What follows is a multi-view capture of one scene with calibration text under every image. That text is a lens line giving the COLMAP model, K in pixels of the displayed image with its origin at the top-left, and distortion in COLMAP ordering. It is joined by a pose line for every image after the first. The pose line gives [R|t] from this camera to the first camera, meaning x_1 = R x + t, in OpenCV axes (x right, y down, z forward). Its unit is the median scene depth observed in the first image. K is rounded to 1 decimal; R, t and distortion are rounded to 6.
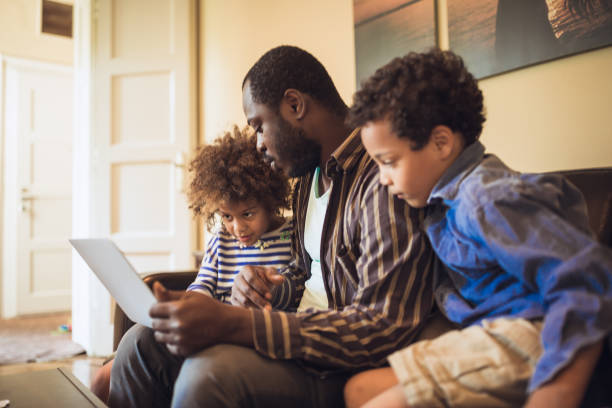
lens RADIAL K [[616.6, 0, 305.5], [0, 616.6, 219.0], [0, 0, 1]] dist [0.002095, 0.000518]
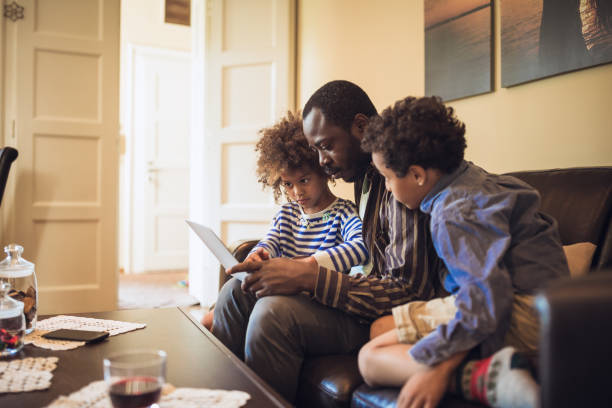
lens RADIAL K [[612.5, 0, 301.7], [0, 612.5, 203.8], [0, 0, 1]] dist [-0.000036, -0.013435]
pose [[0.983520, 0.012453, -0.180367, 0.081838], [-0.005699, 0.999265, 0.037913, -0.041244], [0.180707, -0.036260, 0.982868, -0.213820]]
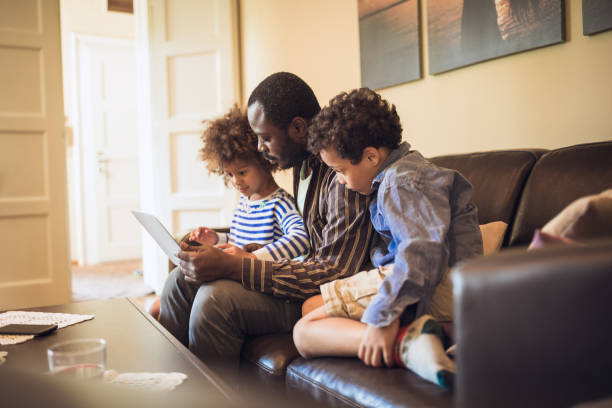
lens RADIAL K [[613.0, 0, 306.0], [0, 613.0, 204.0], [0, 0, 1]] dist [0.003346, -0.011501]
pose [[0.993905, -0.022789, -0.107854, 0.125472], [0.030265, 0.997213, 0.068199, -0.053984], [0.106000, -0.071047, 0.991825, -0.264723]]
